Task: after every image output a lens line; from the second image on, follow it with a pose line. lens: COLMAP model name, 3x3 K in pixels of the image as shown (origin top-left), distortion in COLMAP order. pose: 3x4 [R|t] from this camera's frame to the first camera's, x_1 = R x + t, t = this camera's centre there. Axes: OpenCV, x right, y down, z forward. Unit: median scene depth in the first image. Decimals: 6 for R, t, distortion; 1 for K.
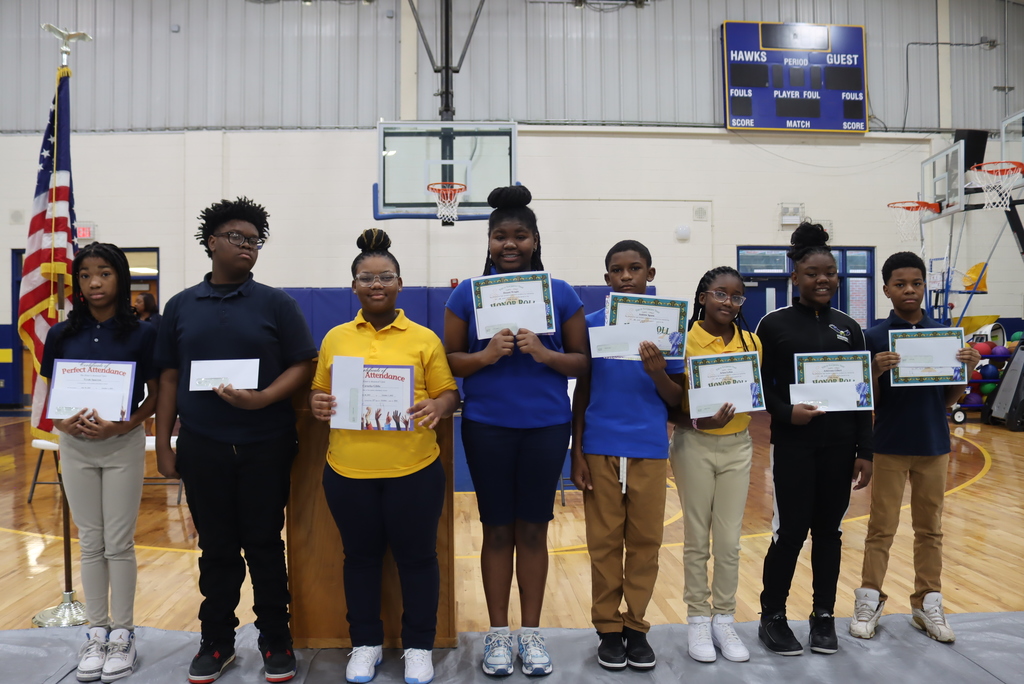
lens RADIAL K [[851.7, 0, 500.8], [0, 851.7, 342.9], [0, 0, 1]] dist [-0.152520, 0.133655]
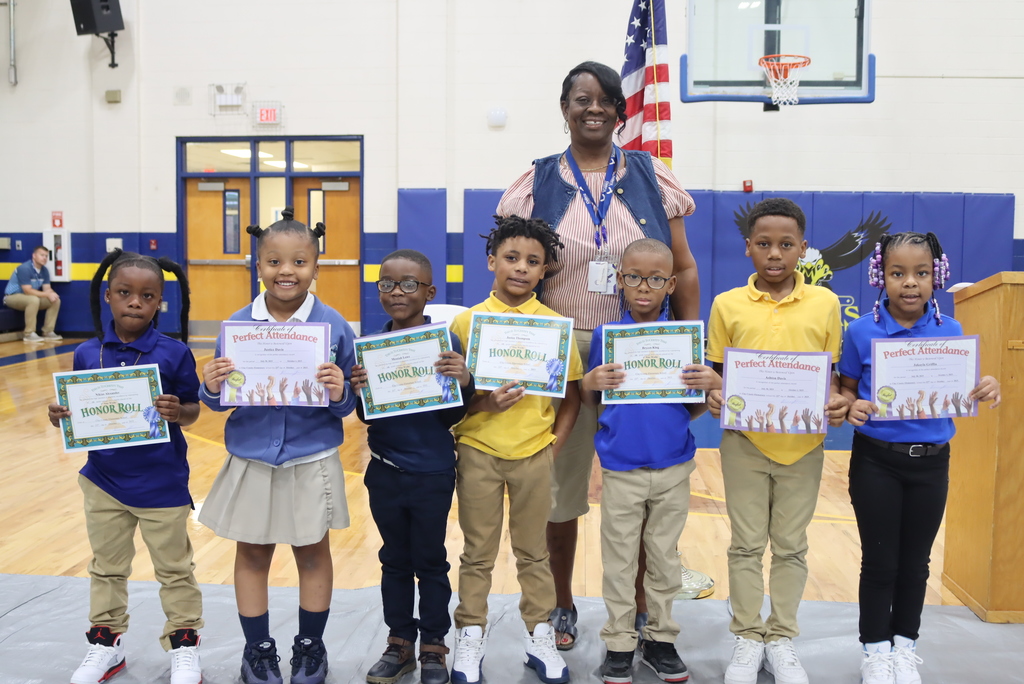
lens RADIAL K [[1128.5, 0, 495.6], [0, 1128.5, 351.8], [0, 0, 1]] dist [-0.098111, 0.000419]
pose [[0.991977, 0.025544, -0.123812, -0.151807], [-0.015822, 0.996759, 0.078879, 0.002628], [0.125426, -0.076287, 0.989166, -0.038958]]
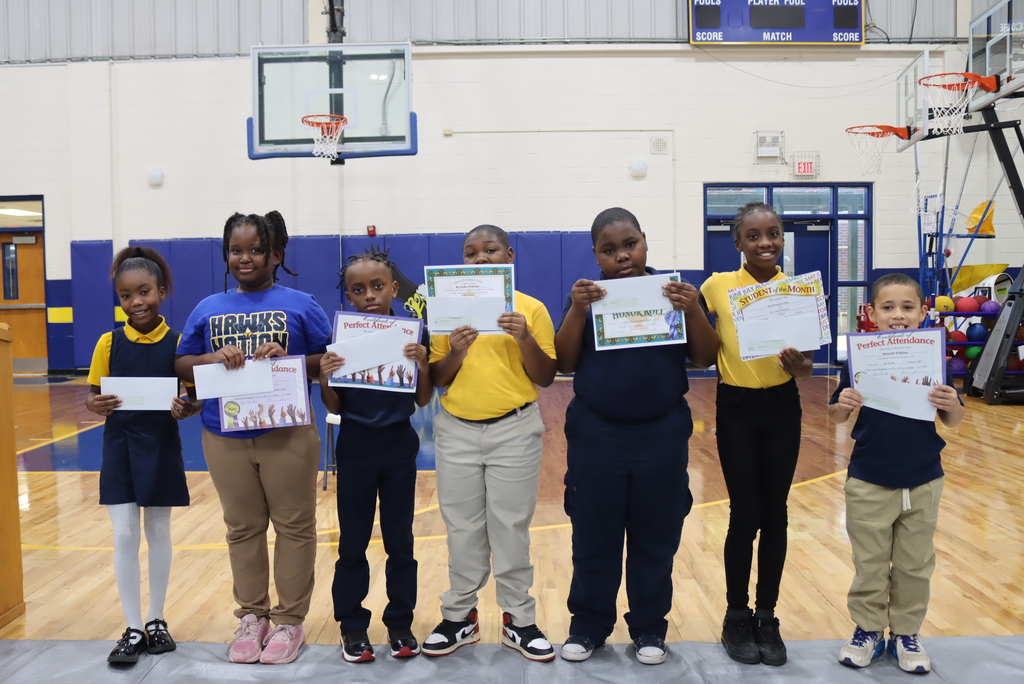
lens RADIAL K [[956.7, 0, 498.5], [0, 956.7, 345.8], [0, 0, 1]] dist [-0.143548, 0.142225]
pose [[0.997980, -0.001876, -0.063507, 0.139186], [0.005039, 0.998753, 0.049675, -0.000049], [0.063334, -0.049894, 0.996744, 0.027029]]
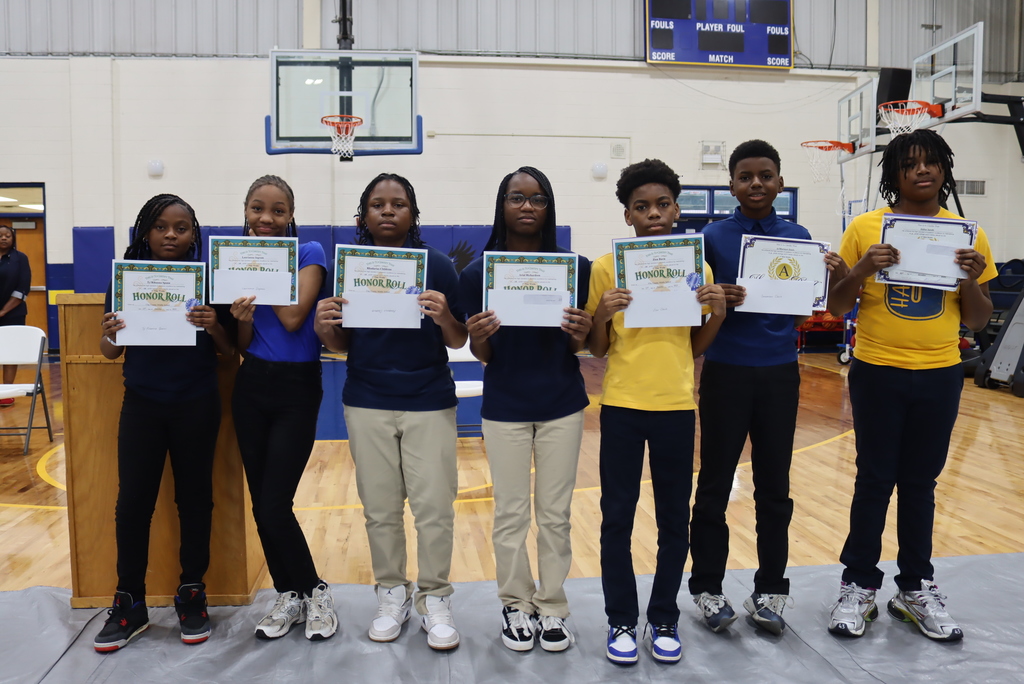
lens RADIAL K [[875.2, 0, 501.0], [0, 875.2, 340.8], [0, 0, 1]] dist [-0.146853, 0.129063]
pose [[0.998022, 0.000030, 0.062867, 0.042267], [-0.004057, 0.997946, 0.063937, 0.000138], [-0.062736, -0.064066, 0.995972, 0.007627]]
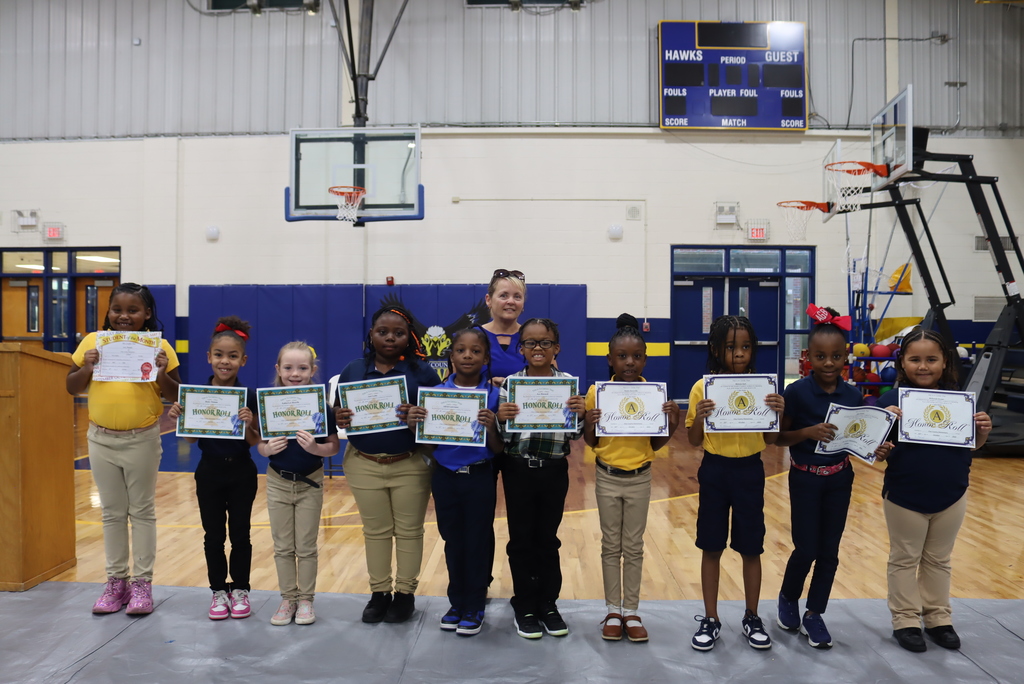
lens RADIAL K [[852.8, 0, 502.3], [0, 852.8, 346.5], [0, 0, 1]] dist [-0.153467, 0.132311]
pose [[0.995614, 0.013483, -0.092580, 0.181372], [-0.012646, 0.999874, 0.009615, -0.001619], [0.092698, -0.008402, 0.995659, -0.024720]]
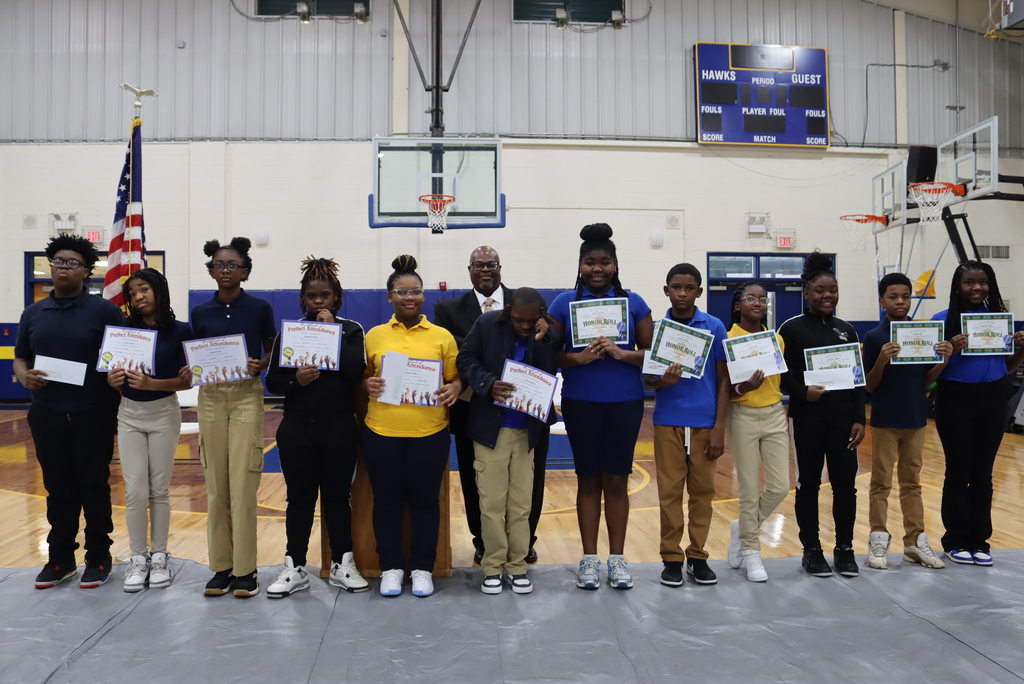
lens RADIAL K [[855.7, 0, 500.5], [0, 855.7, 343.4], [0, 0, 1]] dist [-0.151968, 0.131123]
pose [[0.999829, 0.004650, 0.017912, -0.000614], [-0.004671, 0.999988, 0.001098, 0.000457], [-0.017906, -0.001181, 0.999839, -0.075861]]
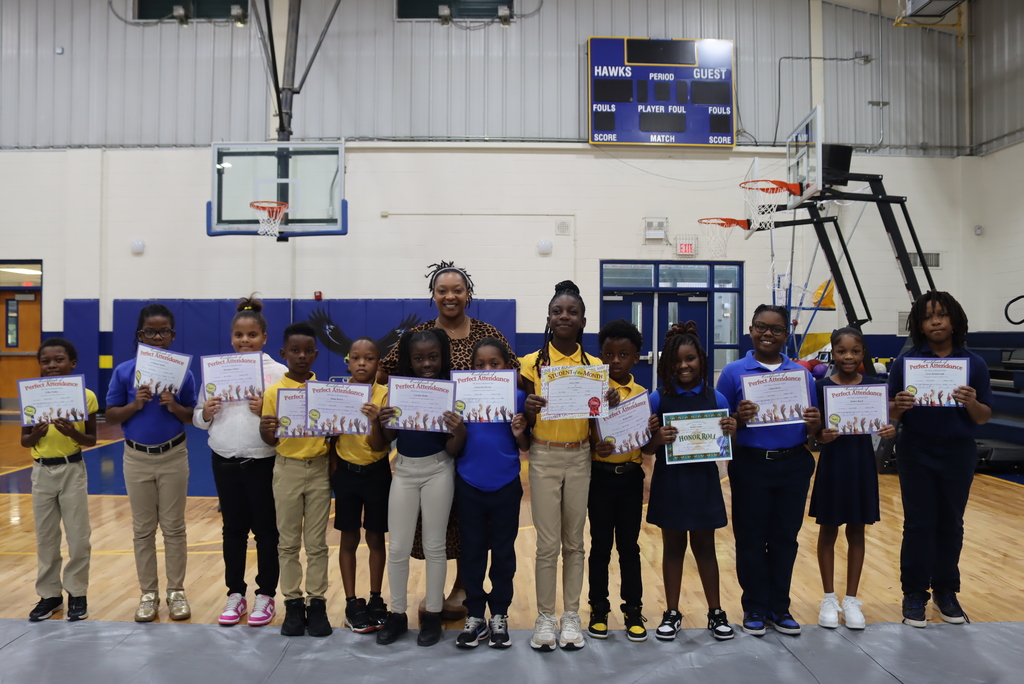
lens RADIAL K [[852.8, 0, 502.3], [0, 852.8, 346.5], [0, 0, 1]] dist [-0.153467, 0.132311]
pose [[0.999216, 0.011489, -0.037897, 0.210323], [-0.011630, 0.999926, -0.003500, -0.007683], [0.037854, 0.003938, 0.999276, -0.018305]]
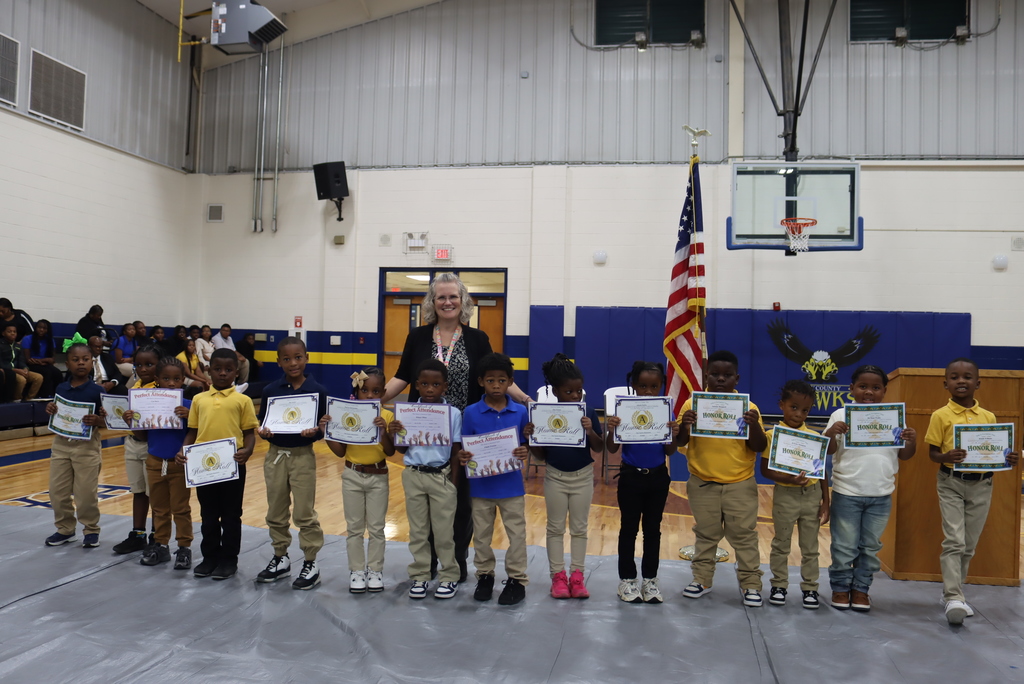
lens RADIAL K [[855.7, 0, 500.5], [0, 855.7, 343.4], [0, 0, 1]] dist [-0.151968, 0.131123]
pose [[0.971377, 0.030002, -0.235640, -0.142447], [-0.033847, 0.999351, -0.012287, 0.002145], [0.235119, 0.019911, 0.971763, -0.126759]]
